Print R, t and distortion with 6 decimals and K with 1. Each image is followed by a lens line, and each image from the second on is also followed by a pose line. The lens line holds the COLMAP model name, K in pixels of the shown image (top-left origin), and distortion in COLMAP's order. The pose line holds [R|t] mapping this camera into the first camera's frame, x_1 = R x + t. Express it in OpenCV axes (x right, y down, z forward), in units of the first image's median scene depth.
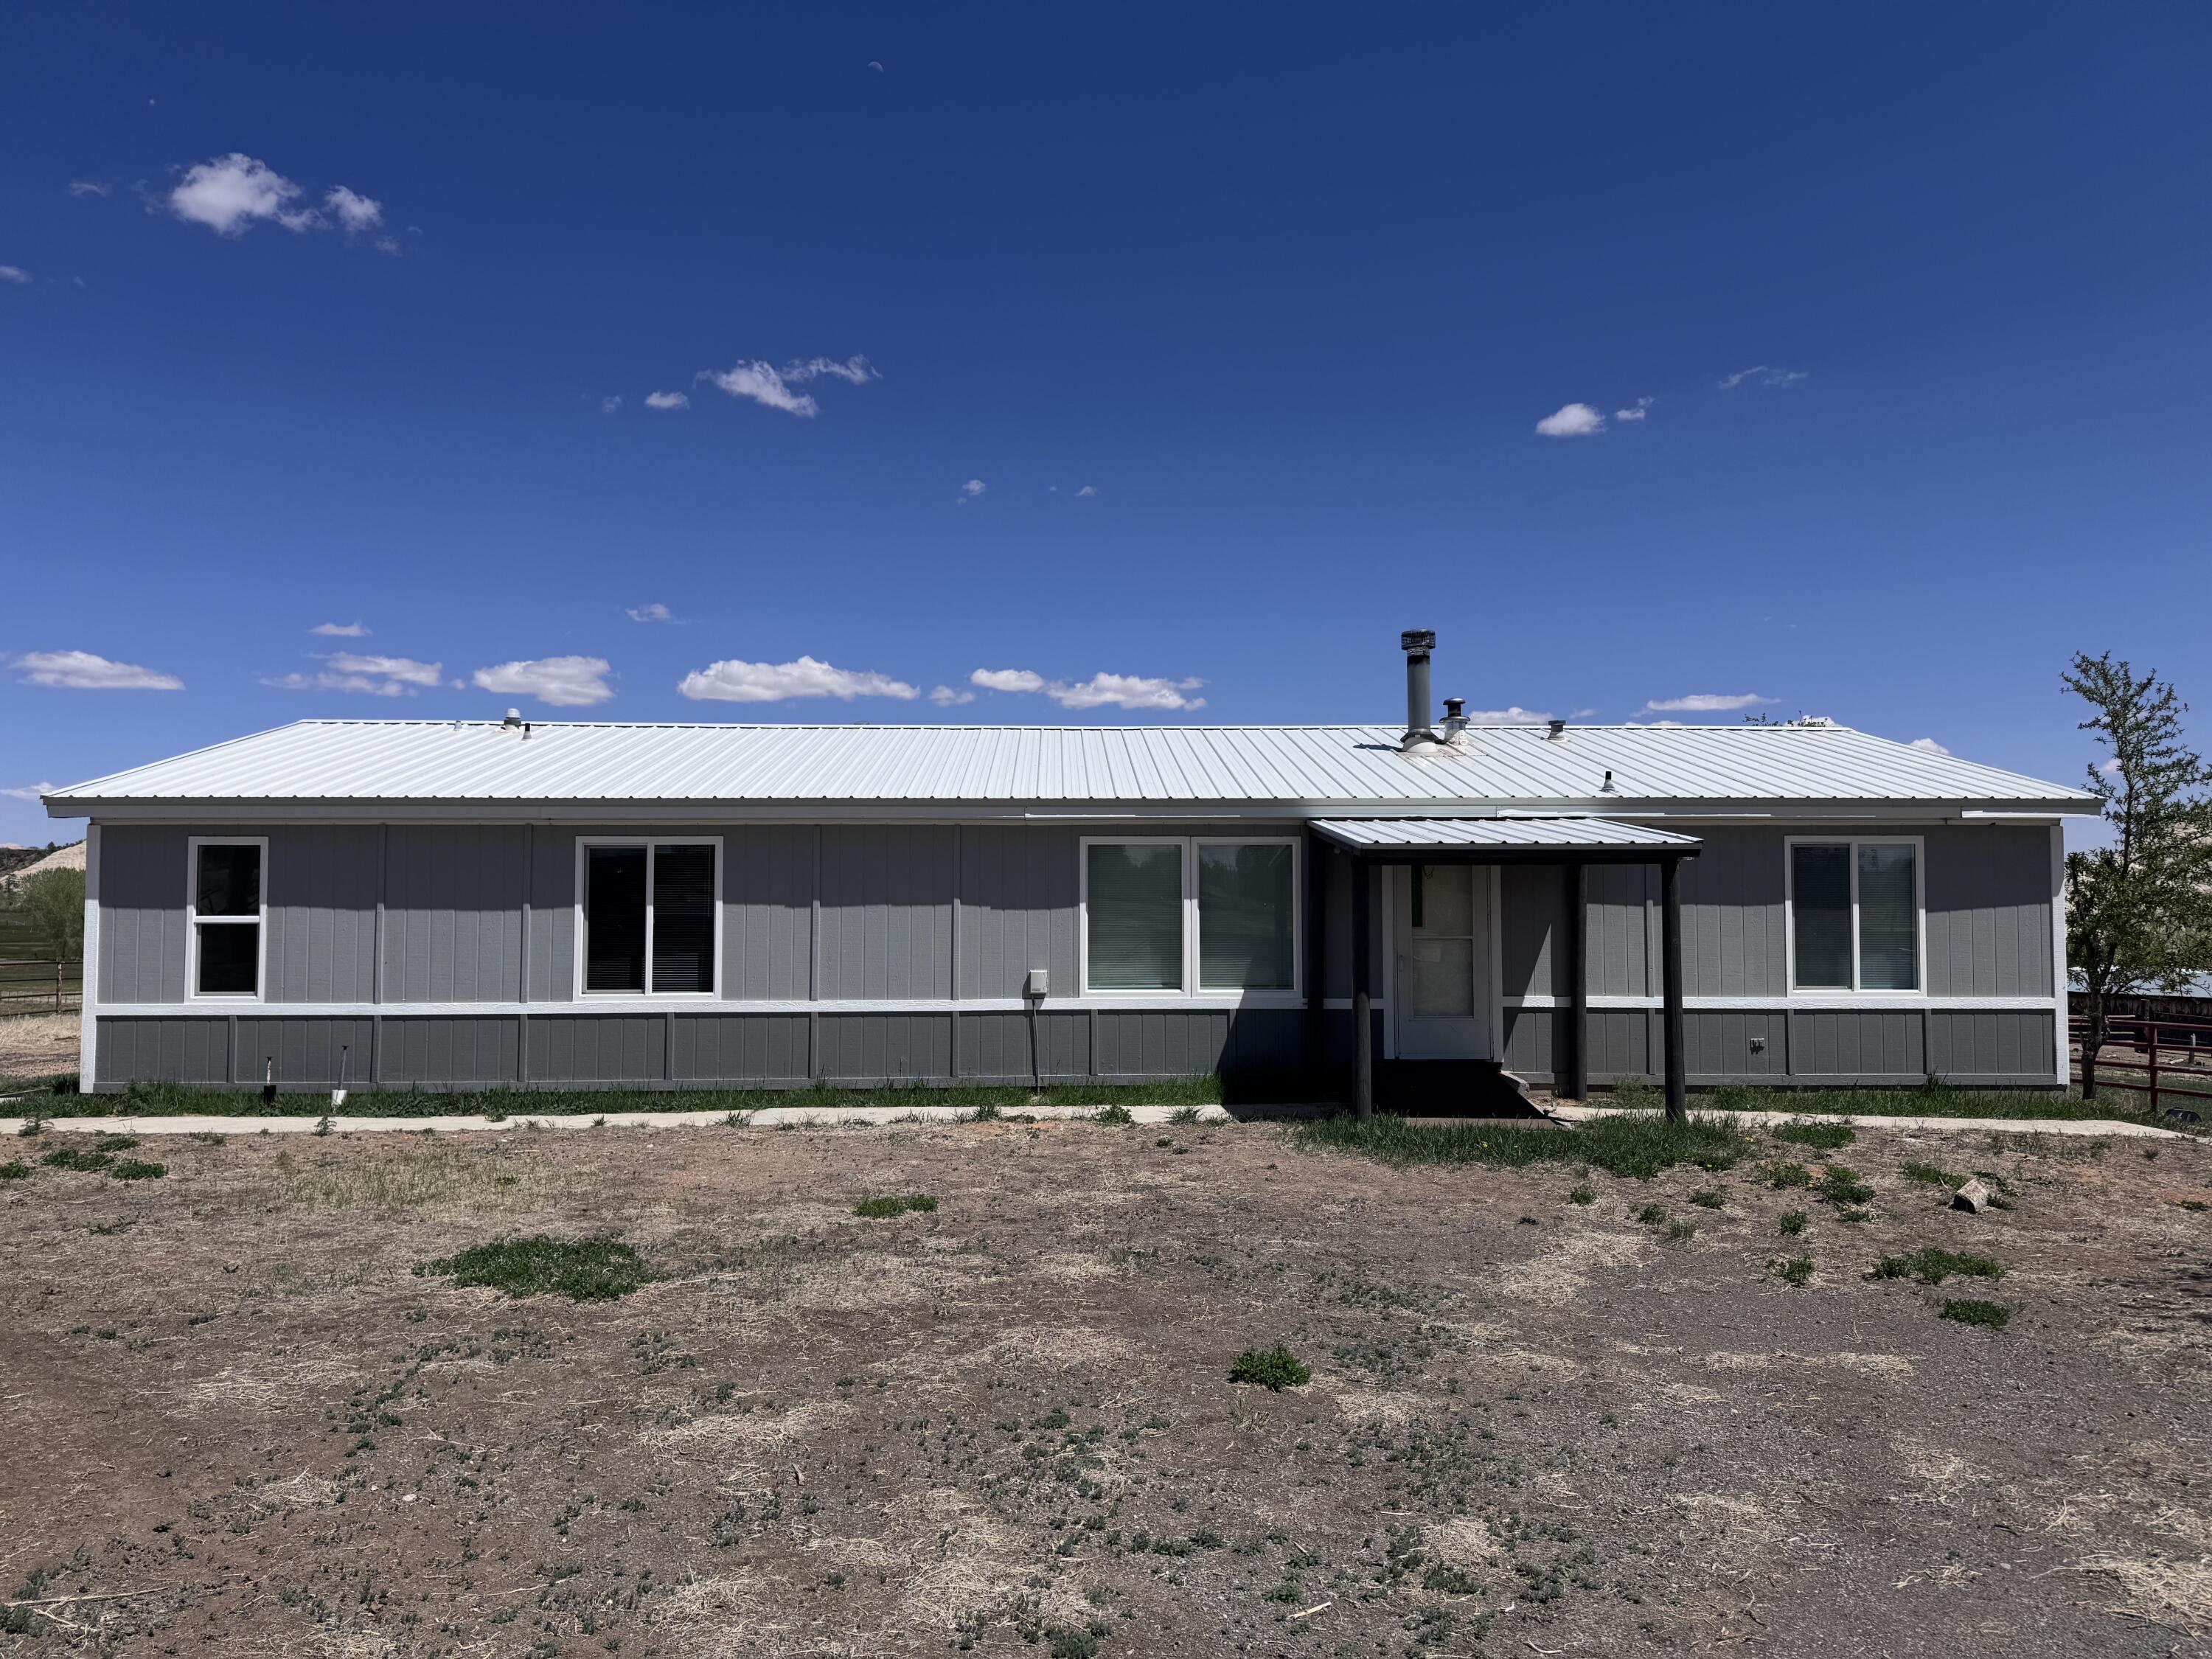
lens RADIAL K [[1542.8, 0, 1111.0], [0, 1542.8, 826.0], [0, 0, 1]] dist [0.129150, -0.224499]
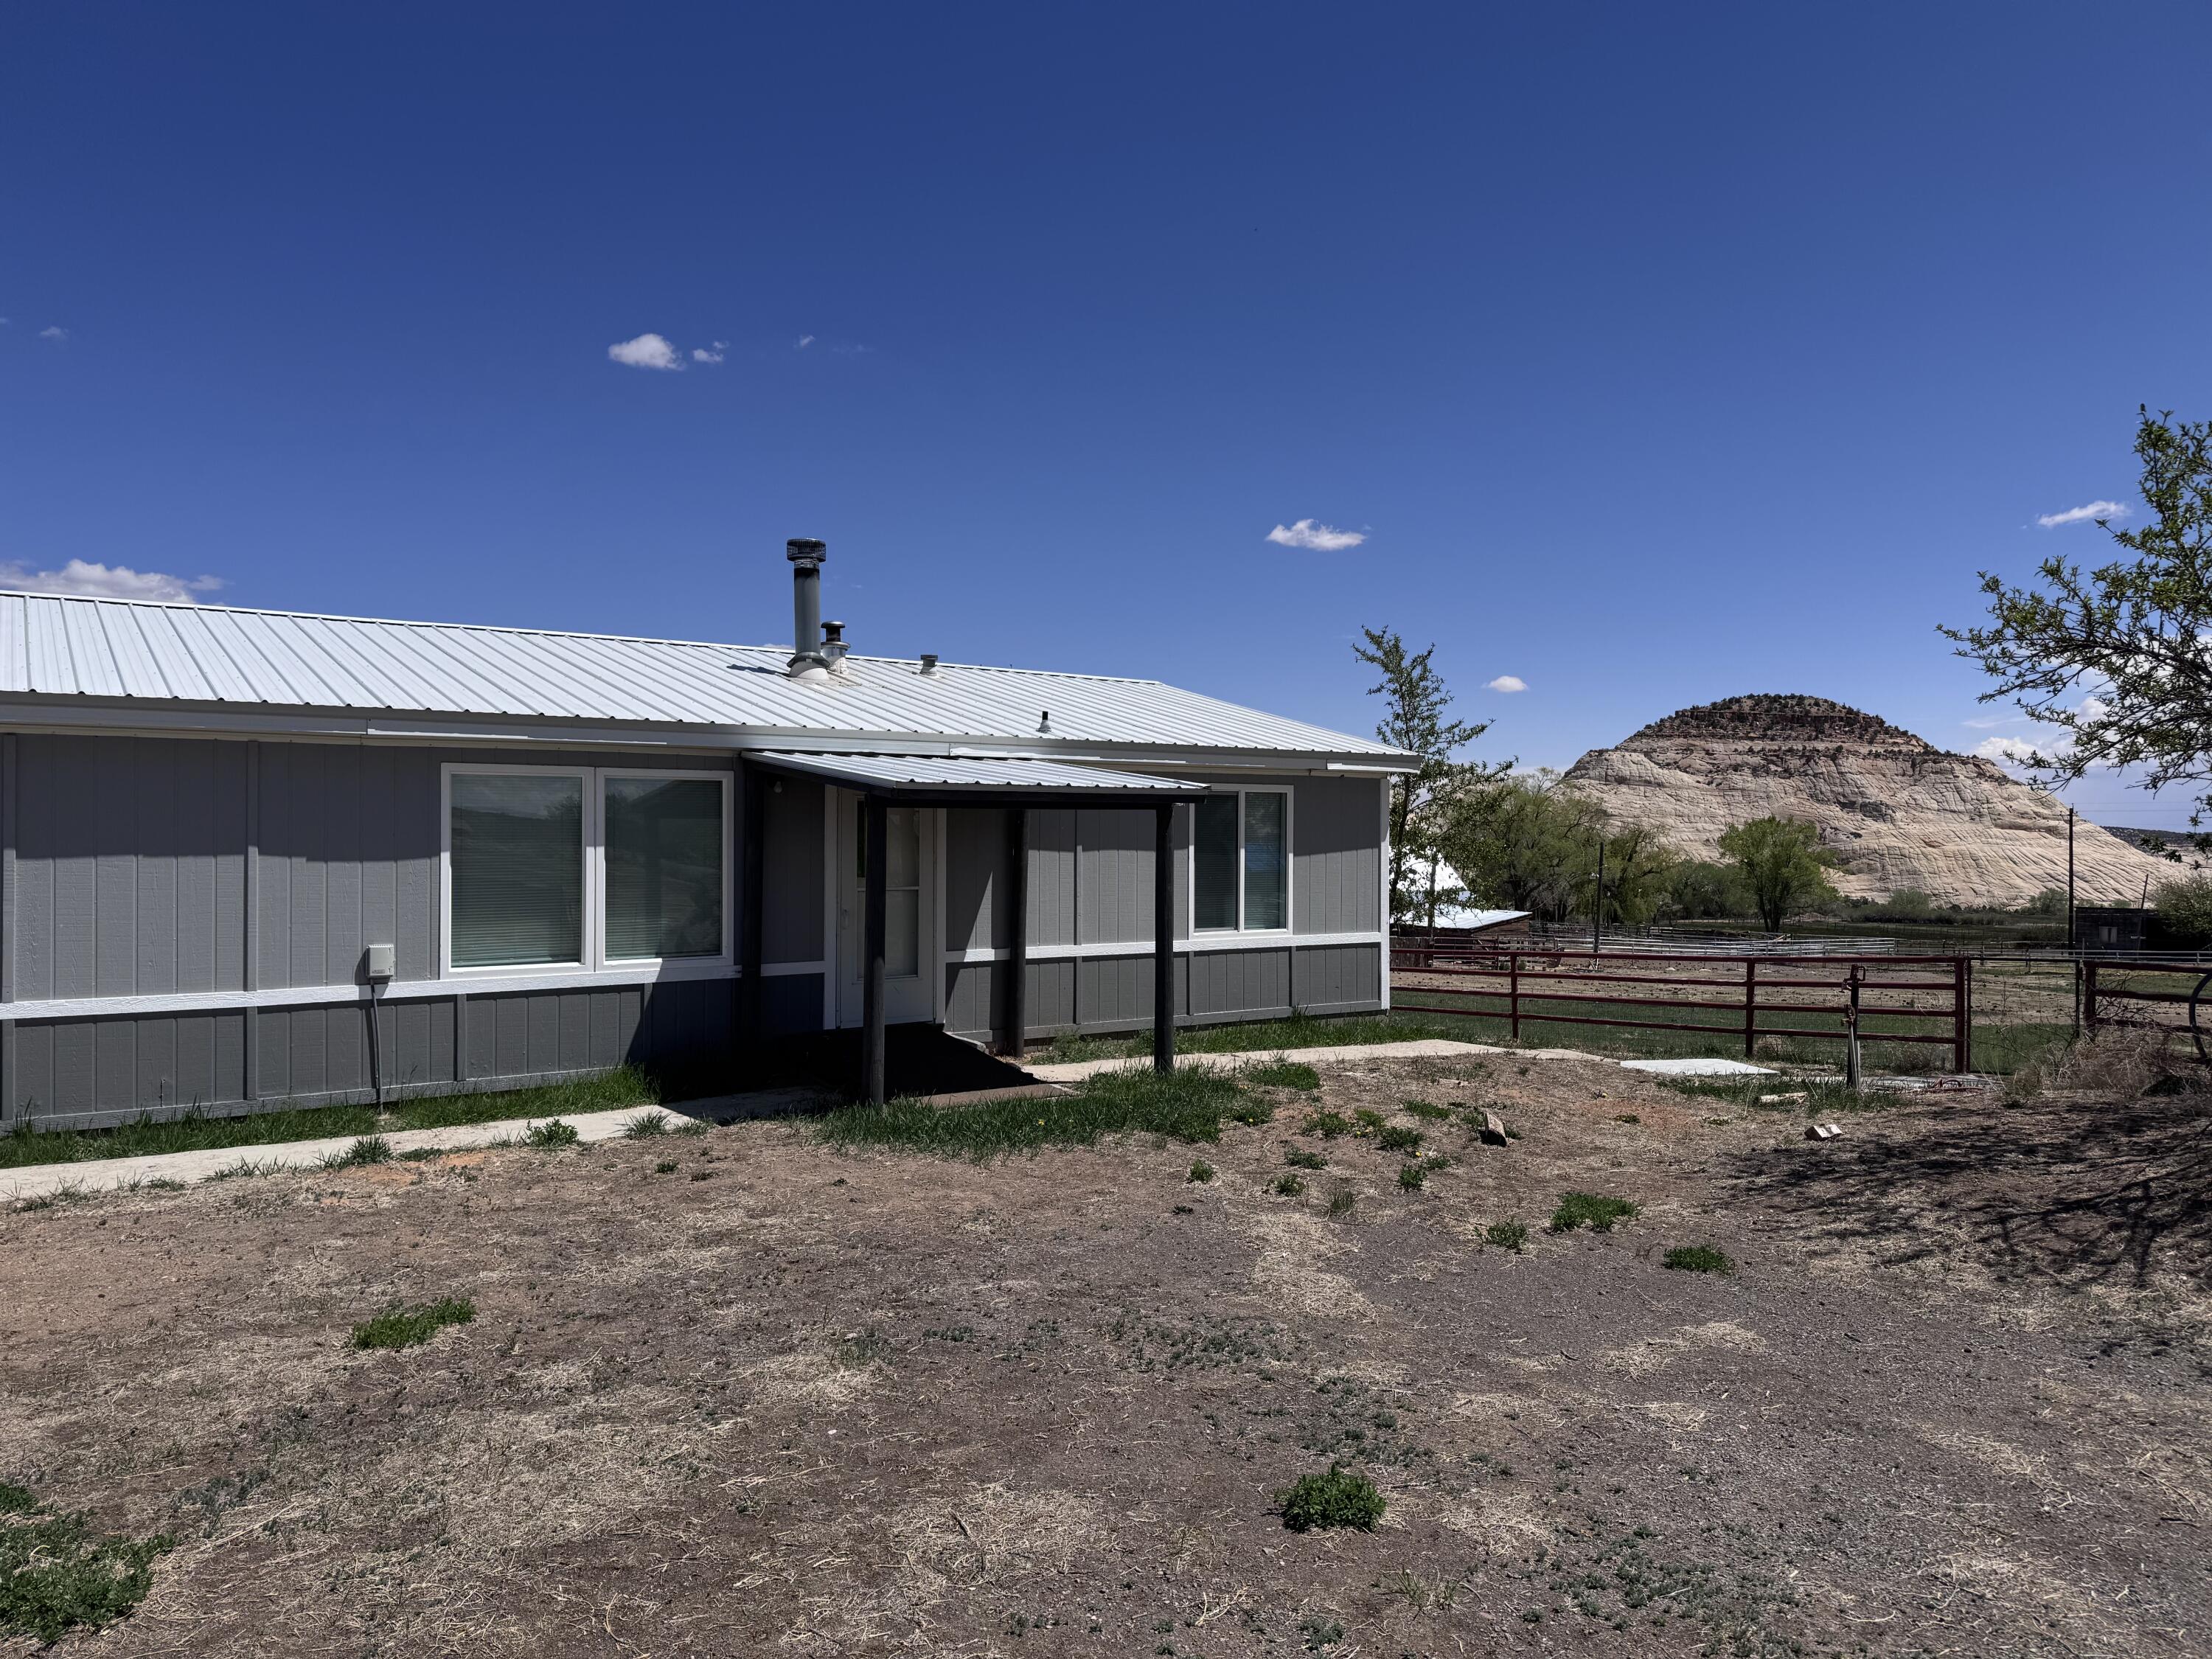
lens RADIAL K [[1542.8, 0, 1111.0], [0, 1542.8, 826.0], [0, 0, 1]] dist [0.129150, -0.224499]
pose [[0.823170, 0.005703, 0.567766, -0.184309], [-0.026723, 0.999231, 0.028707, 0.007003], [-0.567166, -0.038803, 0.822689, 0.198973]]
